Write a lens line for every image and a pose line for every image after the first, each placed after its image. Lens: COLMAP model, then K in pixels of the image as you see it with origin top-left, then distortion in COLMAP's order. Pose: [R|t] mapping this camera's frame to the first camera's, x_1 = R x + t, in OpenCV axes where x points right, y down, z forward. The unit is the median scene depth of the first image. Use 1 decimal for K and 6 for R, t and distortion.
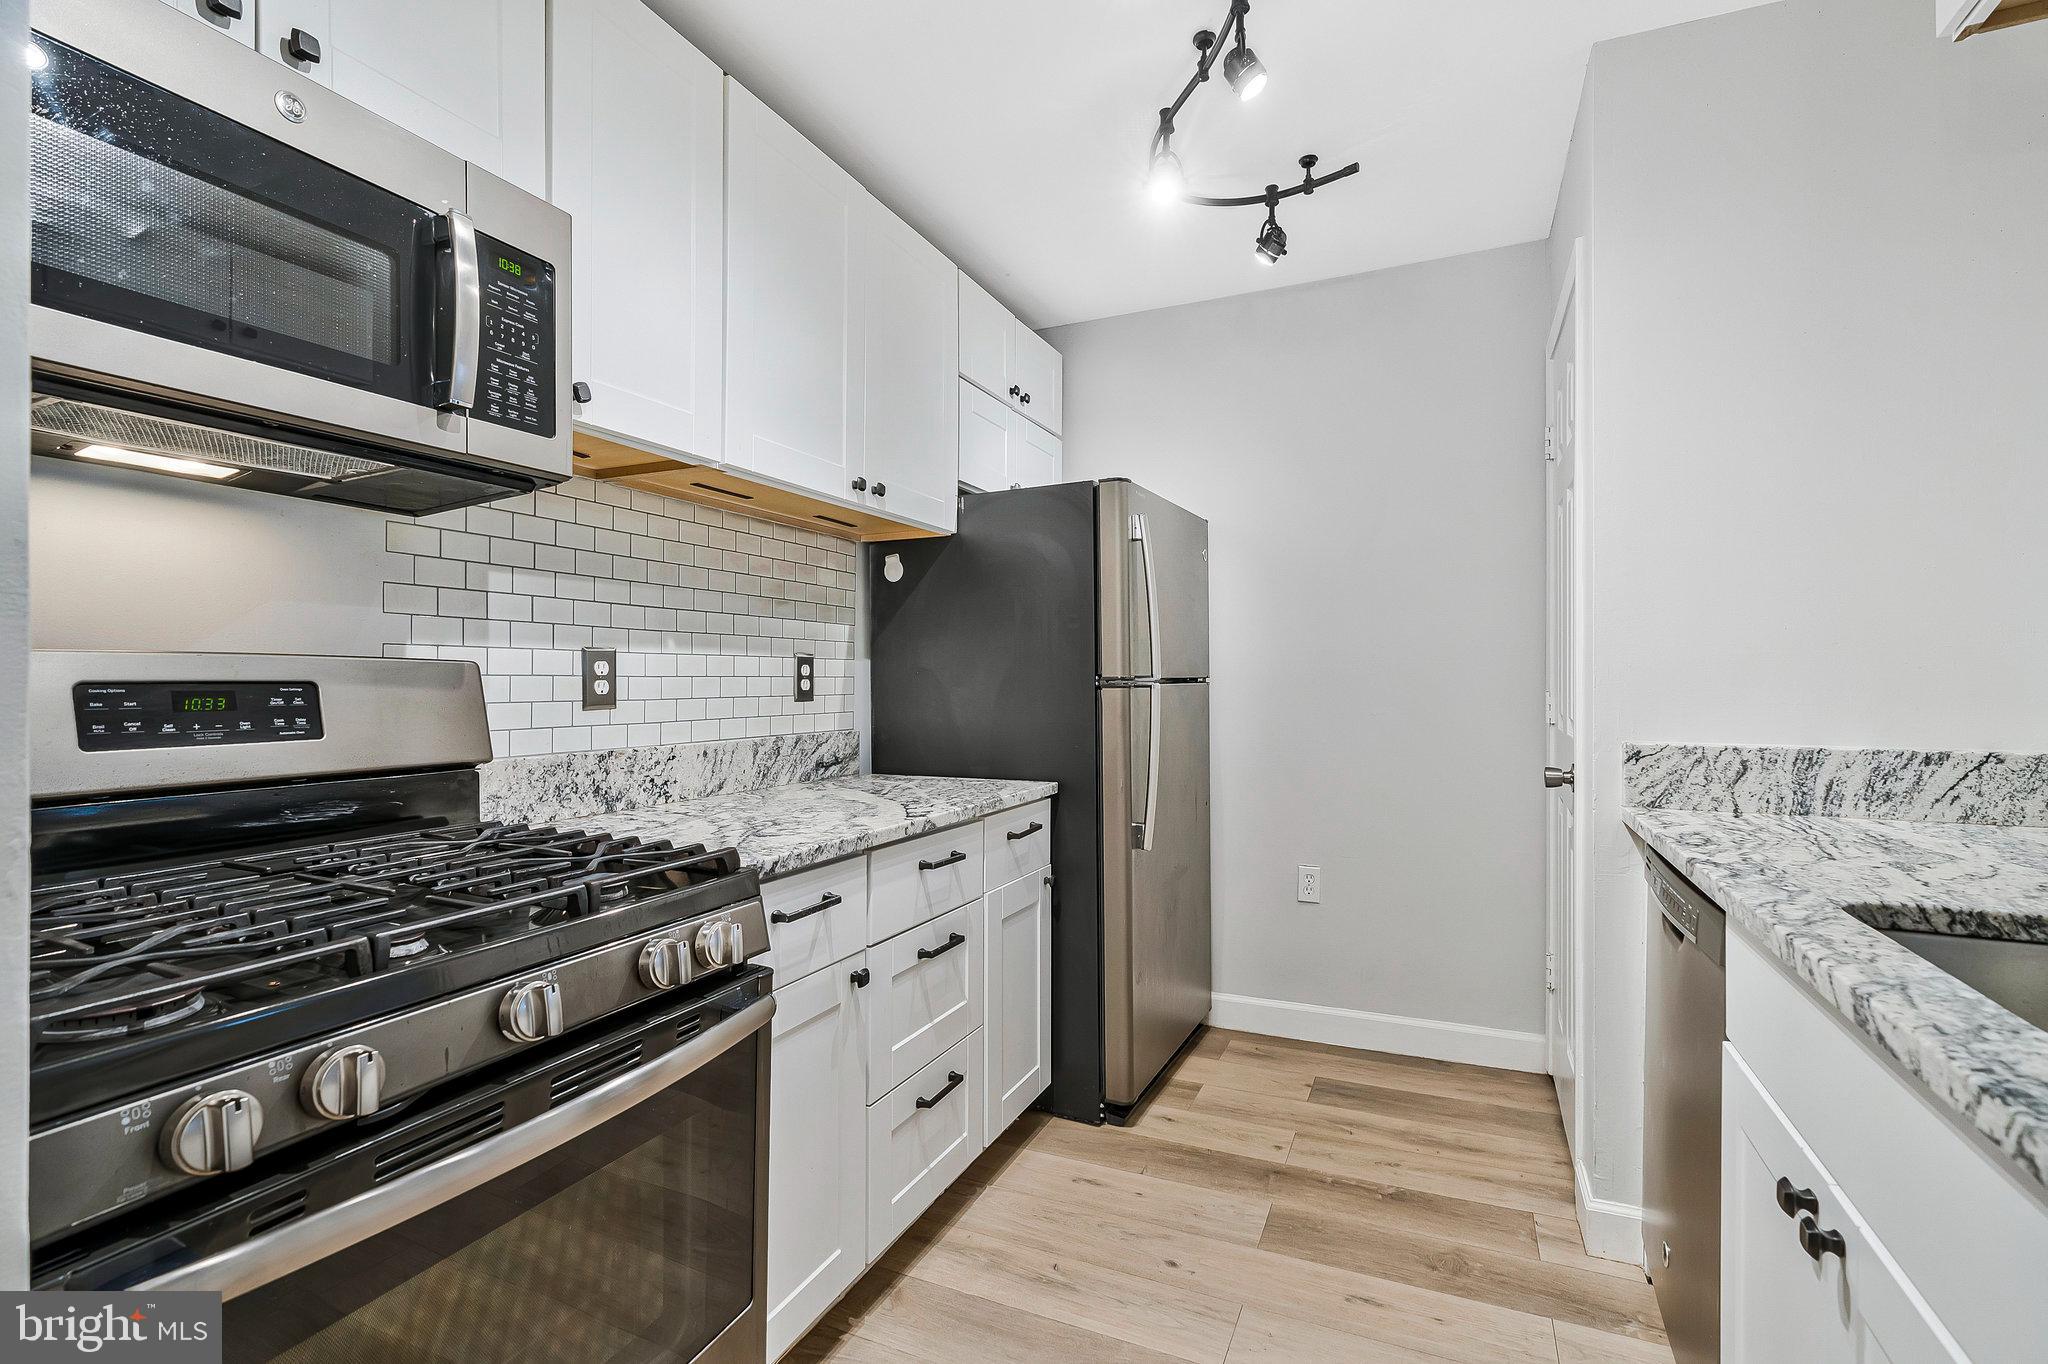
lens RADIAL K [[937.7, 0, 1017.5], [0, 937.7, 673.8], [0, 0, 1]] dist [-0.015270, 0.004774]
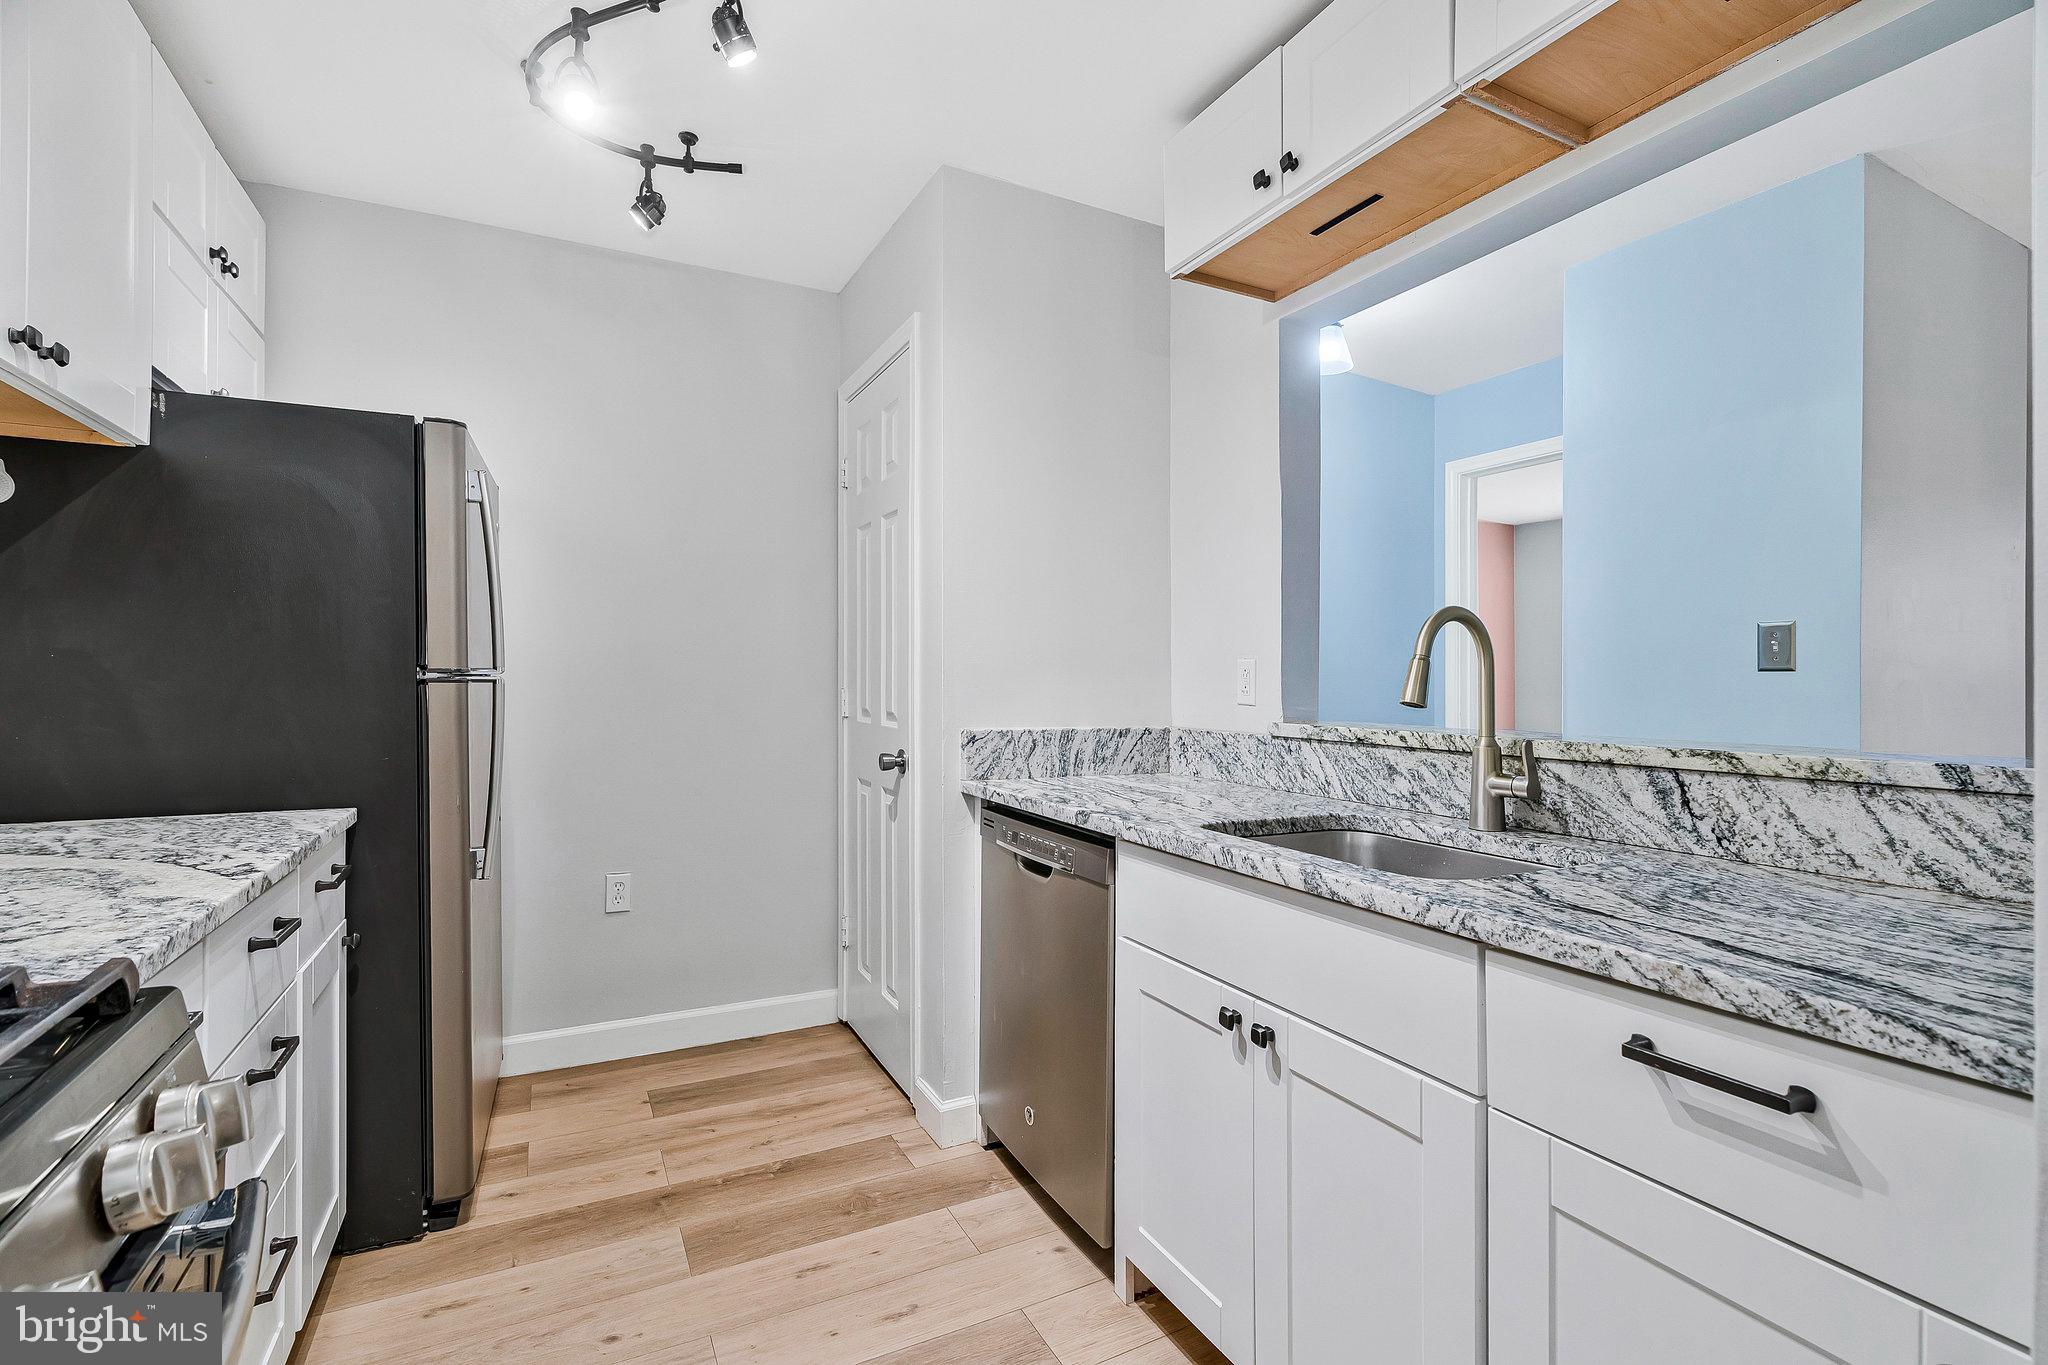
lens RADIAL K [[937.7, 0, 1034.9], [0, 937.7, 675.4], [0, 0, 1]] dist [-0.015270, 0.004774]
pose [[0.611703, 0.013886, 0.790966, -0.286248], [-0.016115, 0.999857, -0.005090, 0.005997], [-0.790924, -0.009633, 0.611839, 0.151876]]
